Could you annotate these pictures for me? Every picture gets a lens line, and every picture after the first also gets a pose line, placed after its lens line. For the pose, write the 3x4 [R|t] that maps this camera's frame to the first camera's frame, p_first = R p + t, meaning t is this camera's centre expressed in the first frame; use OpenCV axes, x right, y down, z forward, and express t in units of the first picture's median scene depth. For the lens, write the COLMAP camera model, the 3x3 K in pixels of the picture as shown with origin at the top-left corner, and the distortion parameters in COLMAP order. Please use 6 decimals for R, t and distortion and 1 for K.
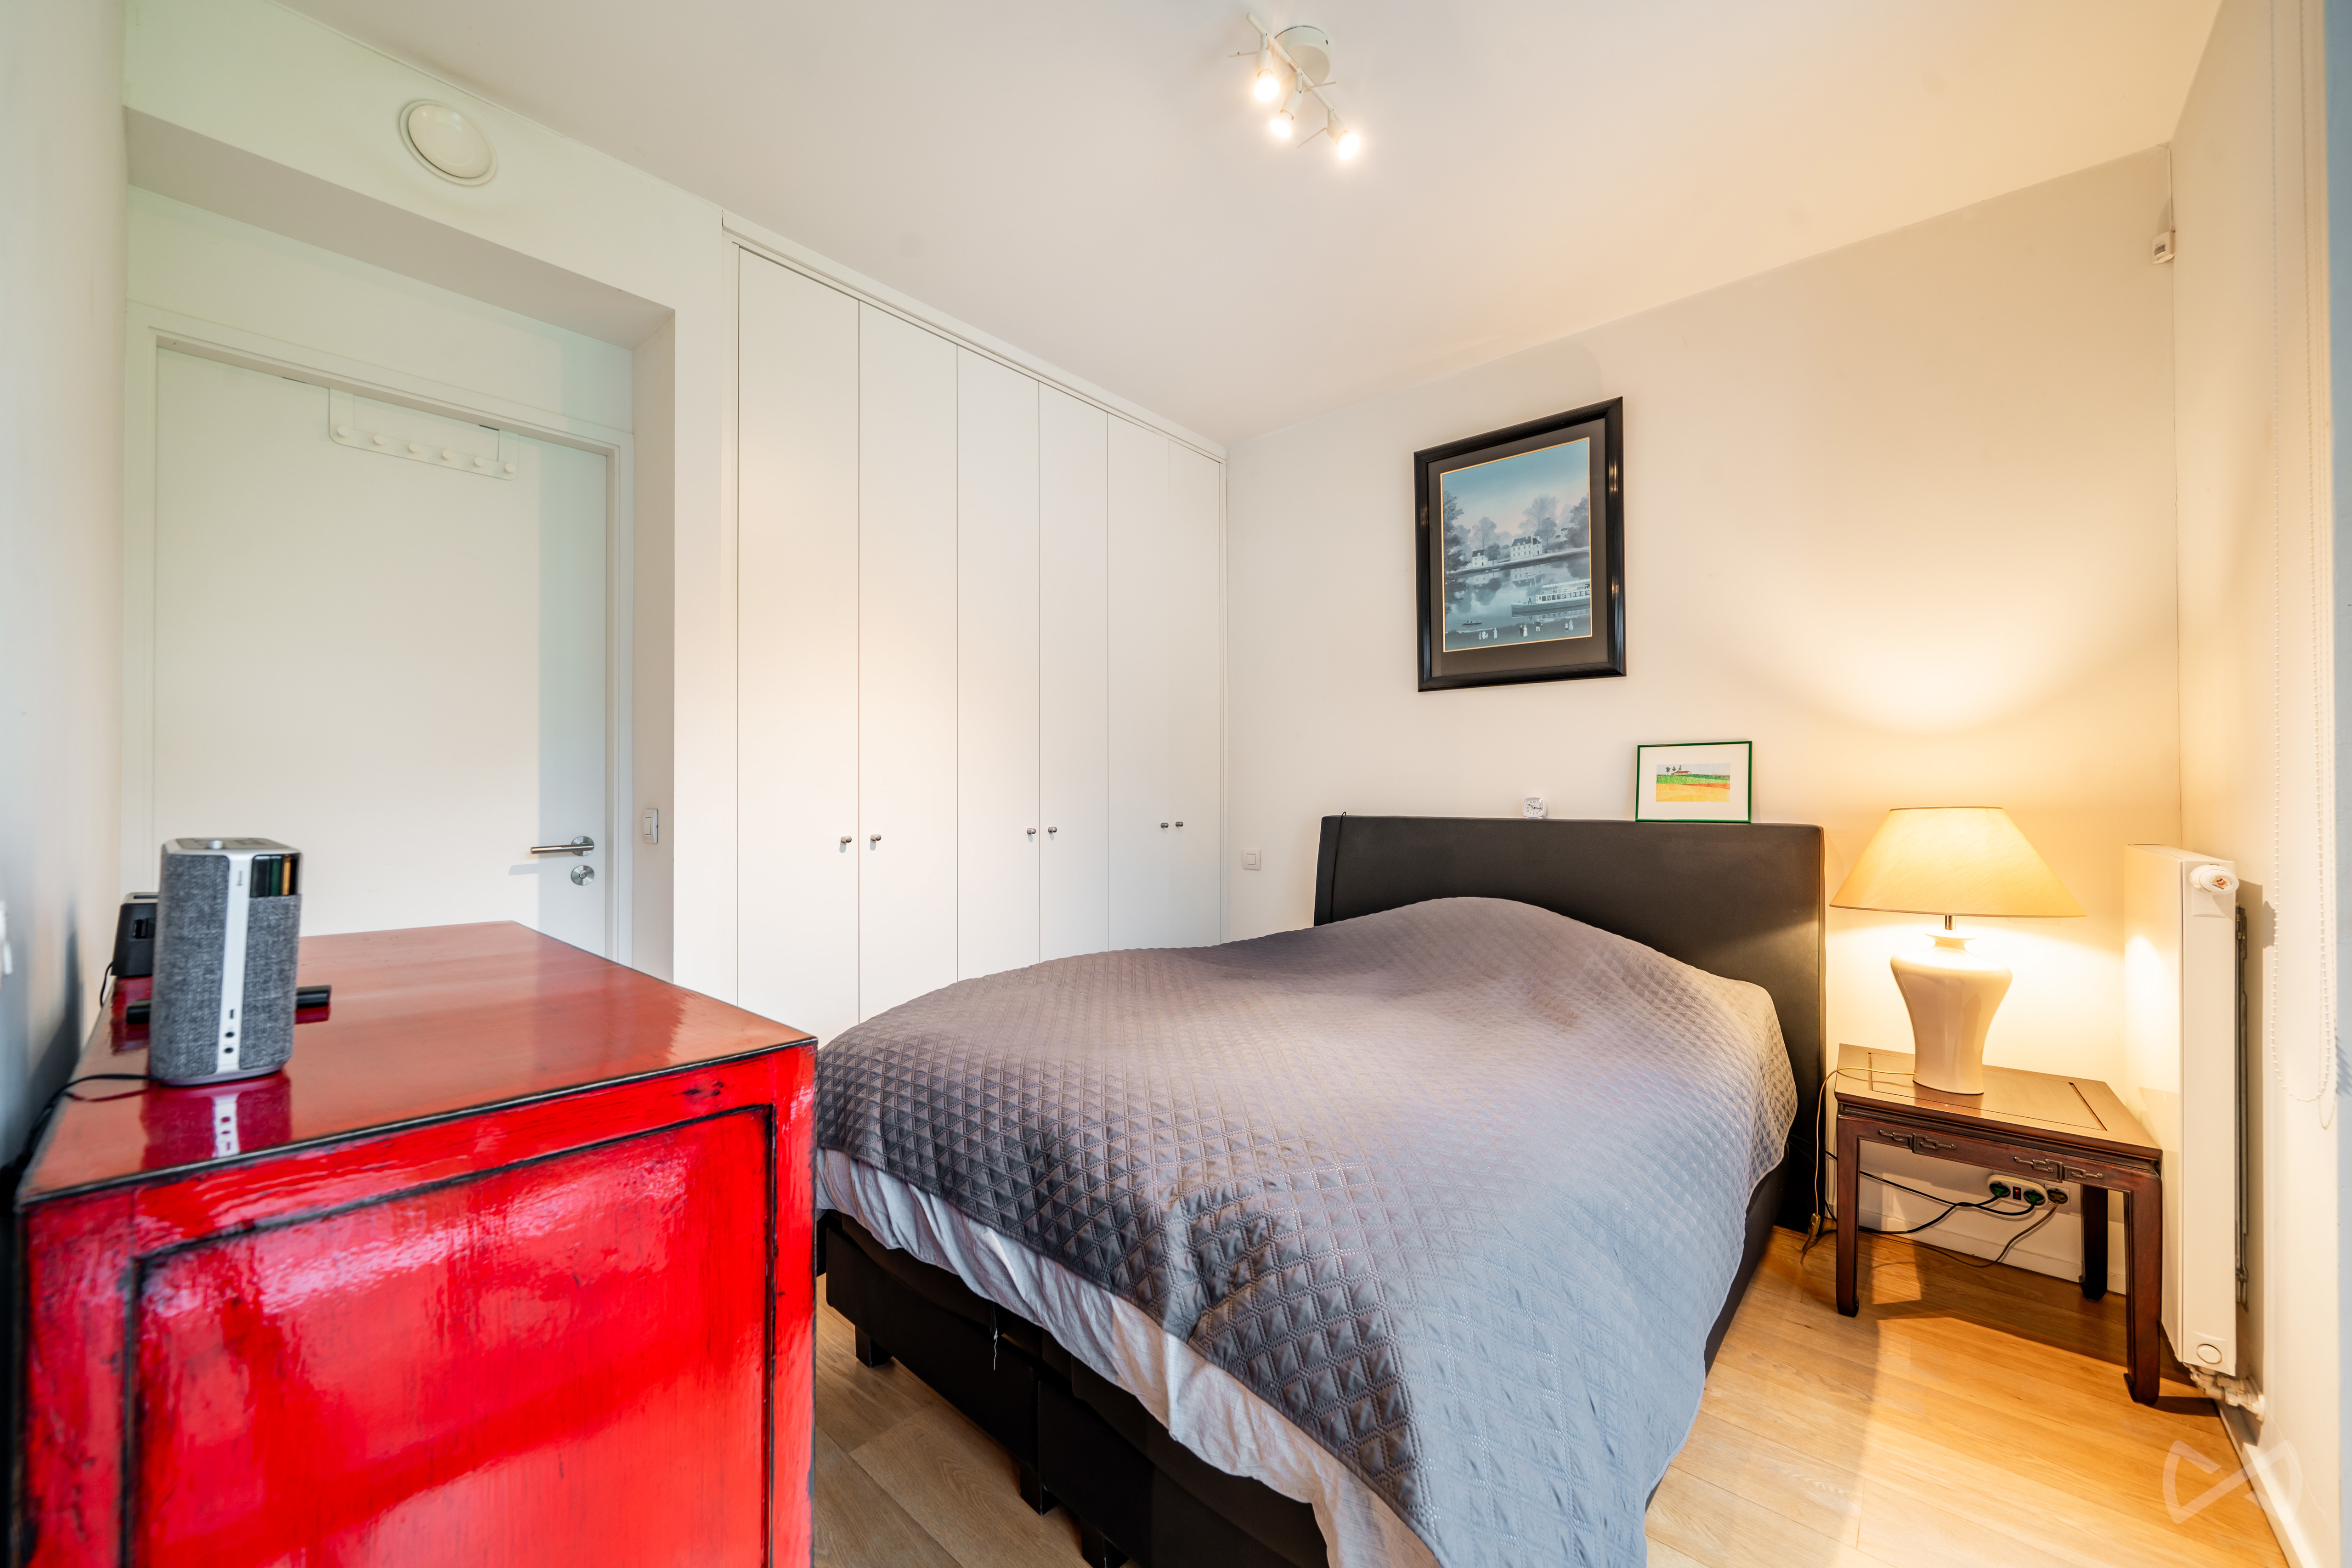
lens RADIAL K [[882.6, 0, 1176.0], [0, 882.6, 784.0], [0, 0, 1]] dist [-0.001466, -0.000188]
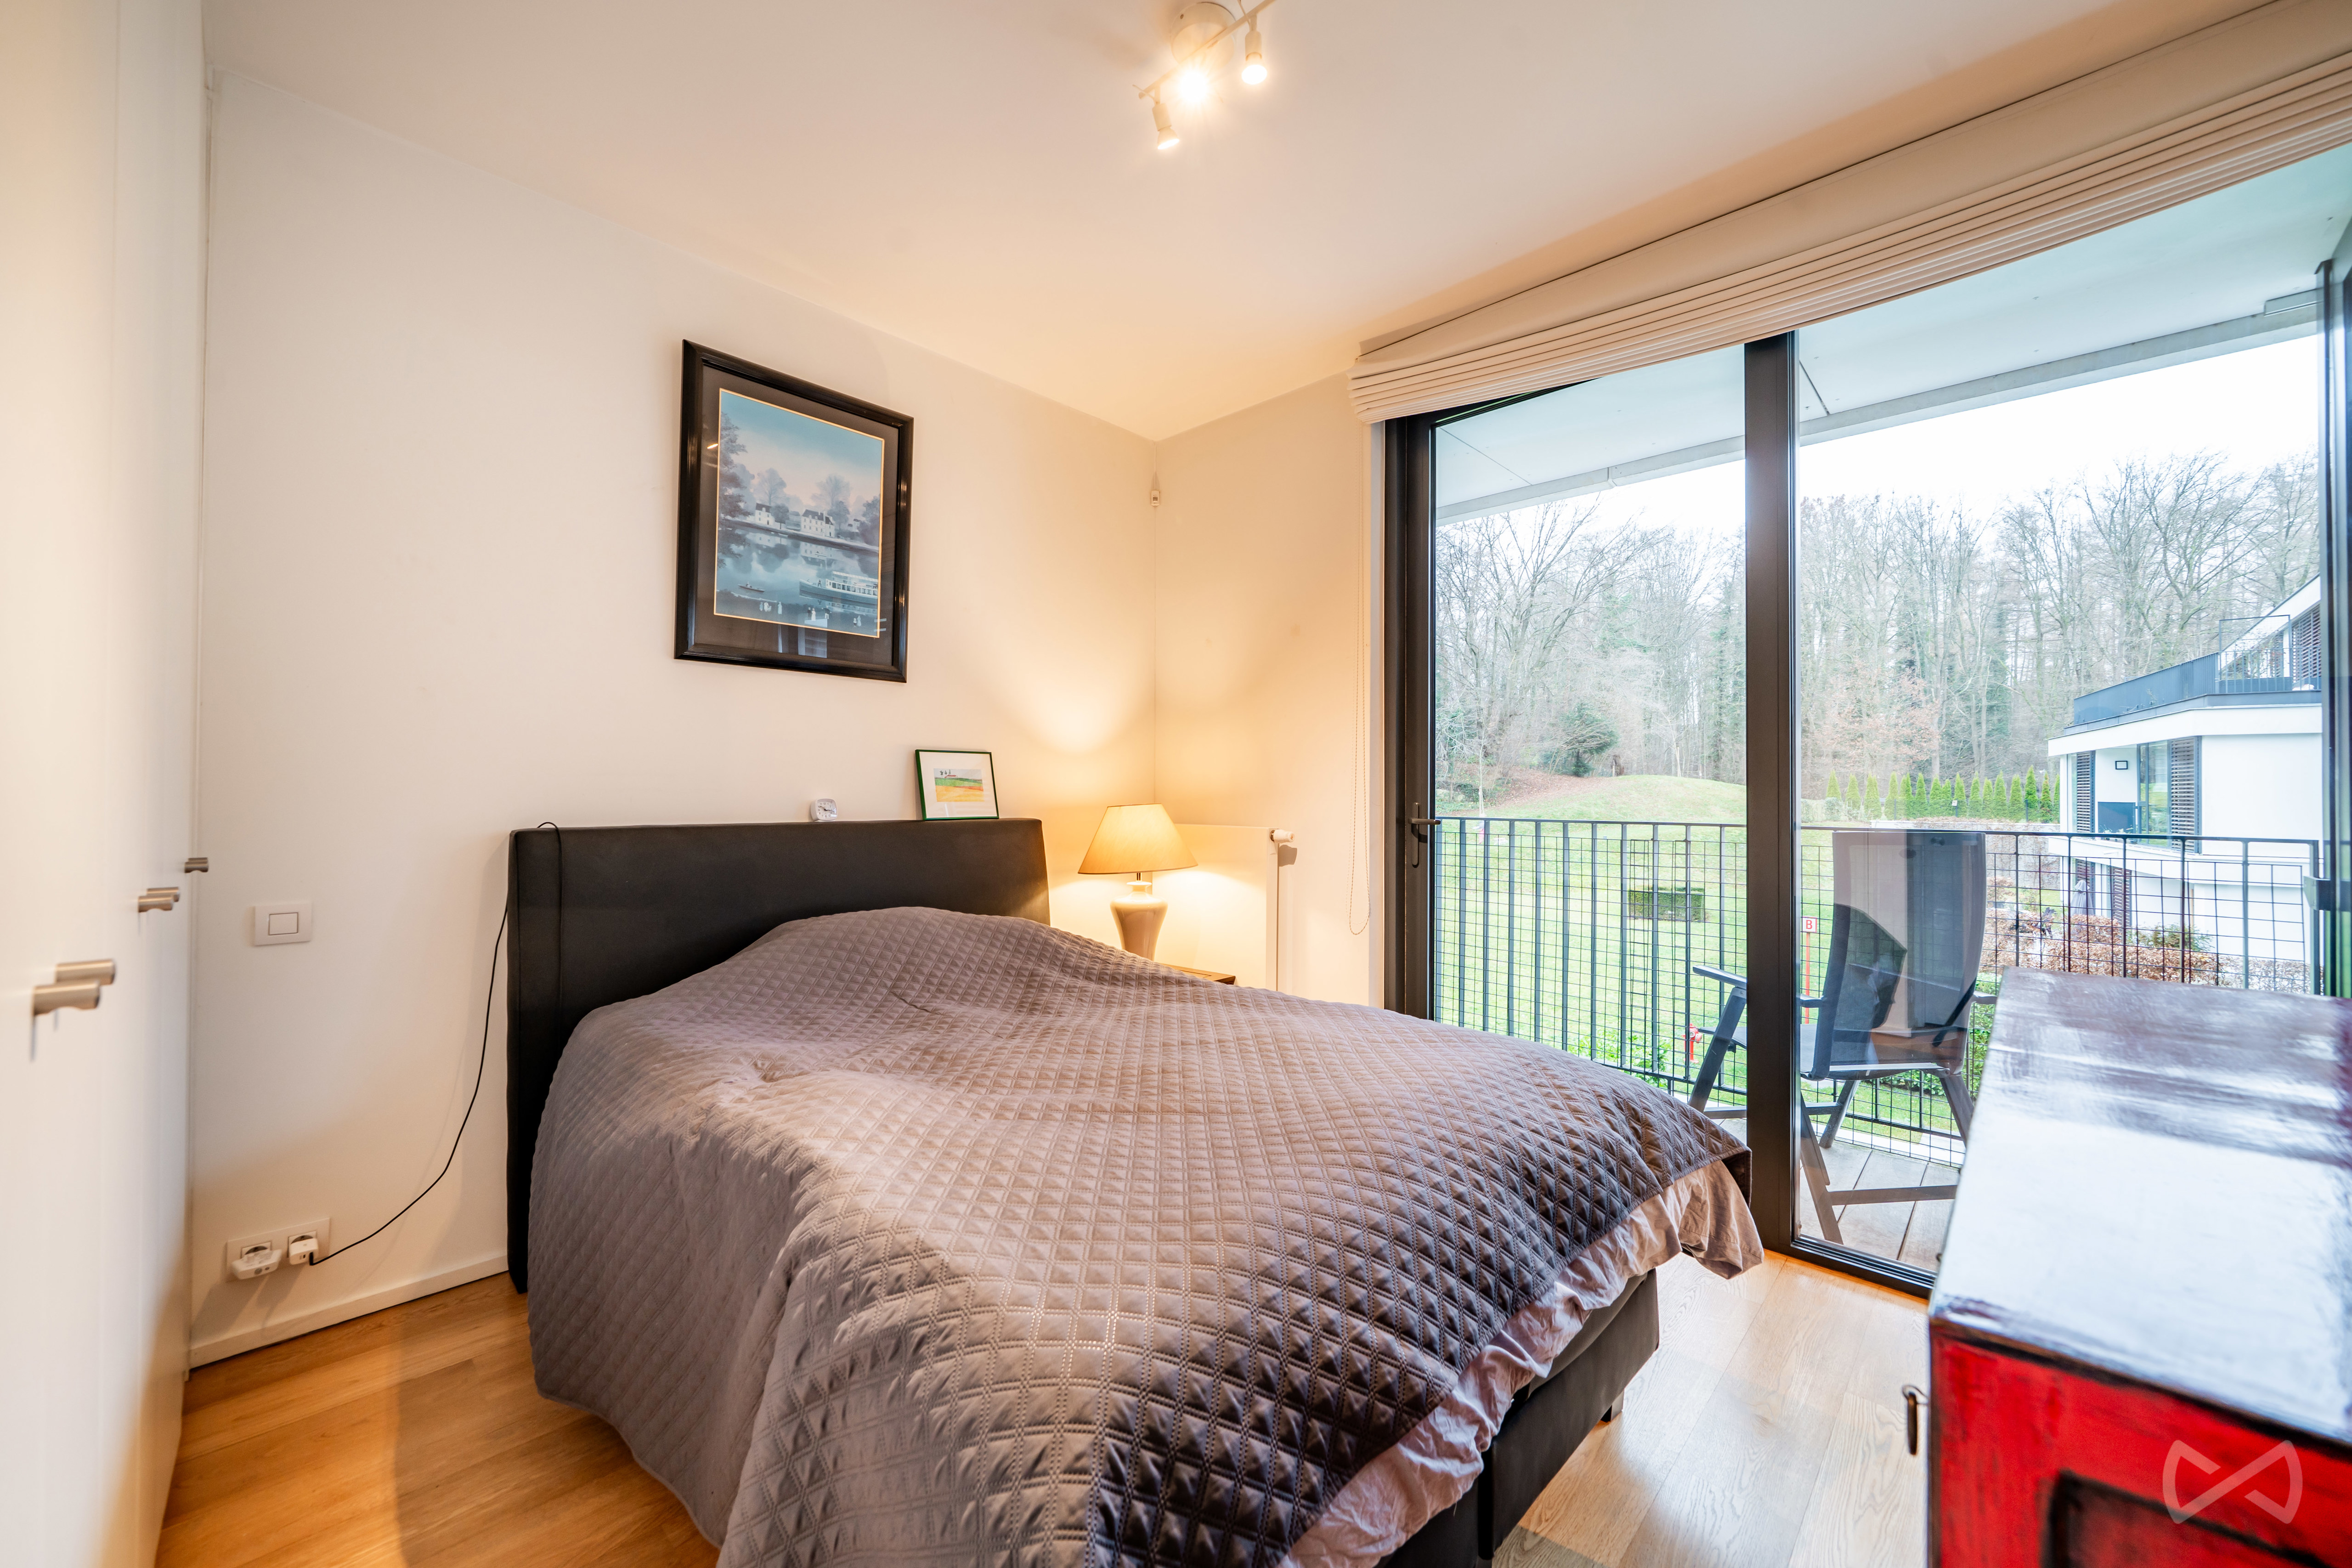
lens RADIAL K [[882.6, 0, 1176.0], [0, 882.6, 784.0], [0, 0, 1]] dist [-0.001466, -0.000188]
pose [[0.060887, 0.011537, 0.998078, -0.485796], [-0.012684, 0.999861, -0.010784, 0.005204], [-0.998064, -0.012003, 0.061025, 0.575036]]
